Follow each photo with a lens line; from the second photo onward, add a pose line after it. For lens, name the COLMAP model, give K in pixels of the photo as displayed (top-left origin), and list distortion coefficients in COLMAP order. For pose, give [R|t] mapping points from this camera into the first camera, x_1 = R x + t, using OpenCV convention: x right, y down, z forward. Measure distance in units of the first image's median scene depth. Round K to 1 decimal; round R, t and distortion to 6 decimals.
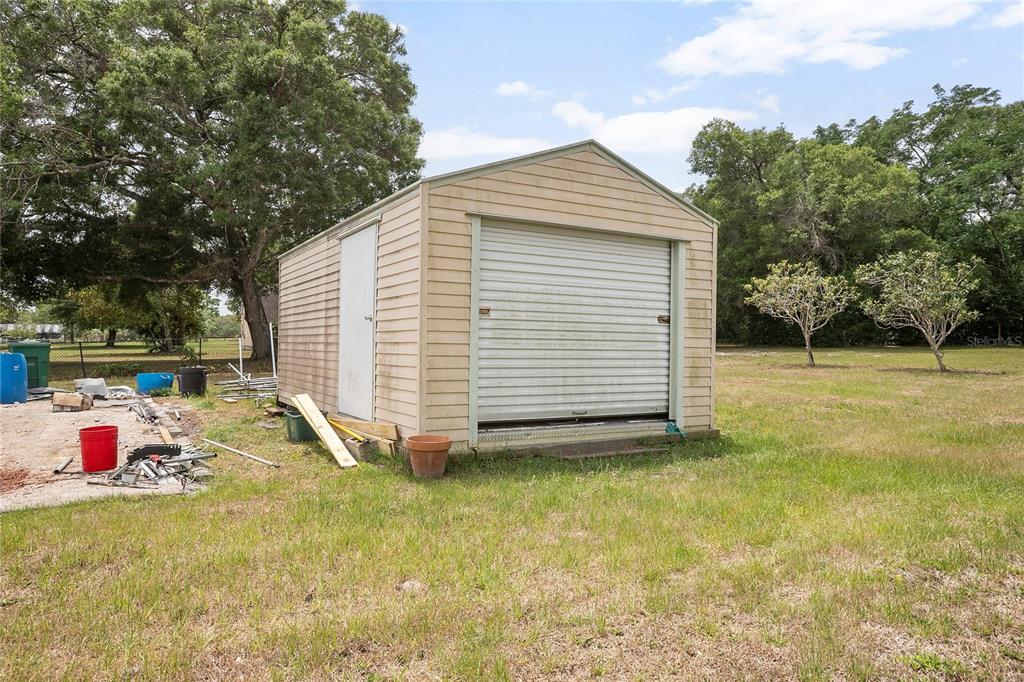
lens RADIAL K [[676.4, 0, 513.5], [0, 676.4, 340.2], [0, 0, 1]] dist [0.001059, 0.000330]
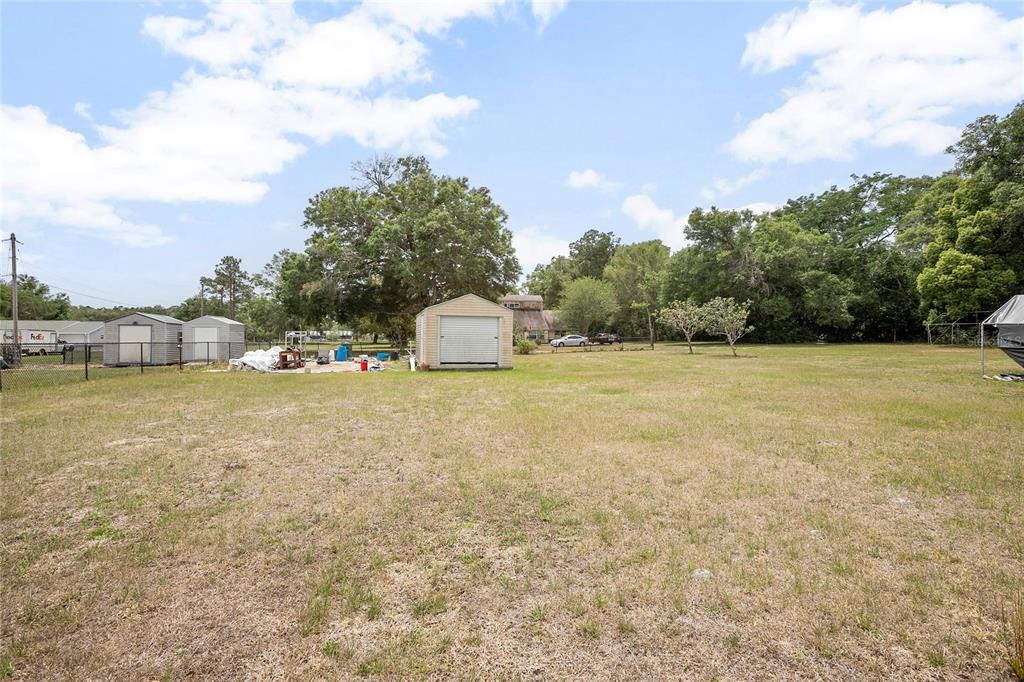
lens RADIAL K [[470.8, 0, 511.2], [0, 470.8, 341.3], [0, 0, 1]] dist [-0.051018, 0.001334]
pose [[0.966668, -0.001265, -0.256030, 0.223545], [0.002843, 0.999979, 0.005796, -0.005910], [0.256017, -0.006330, 0.966651, -0.348780]]
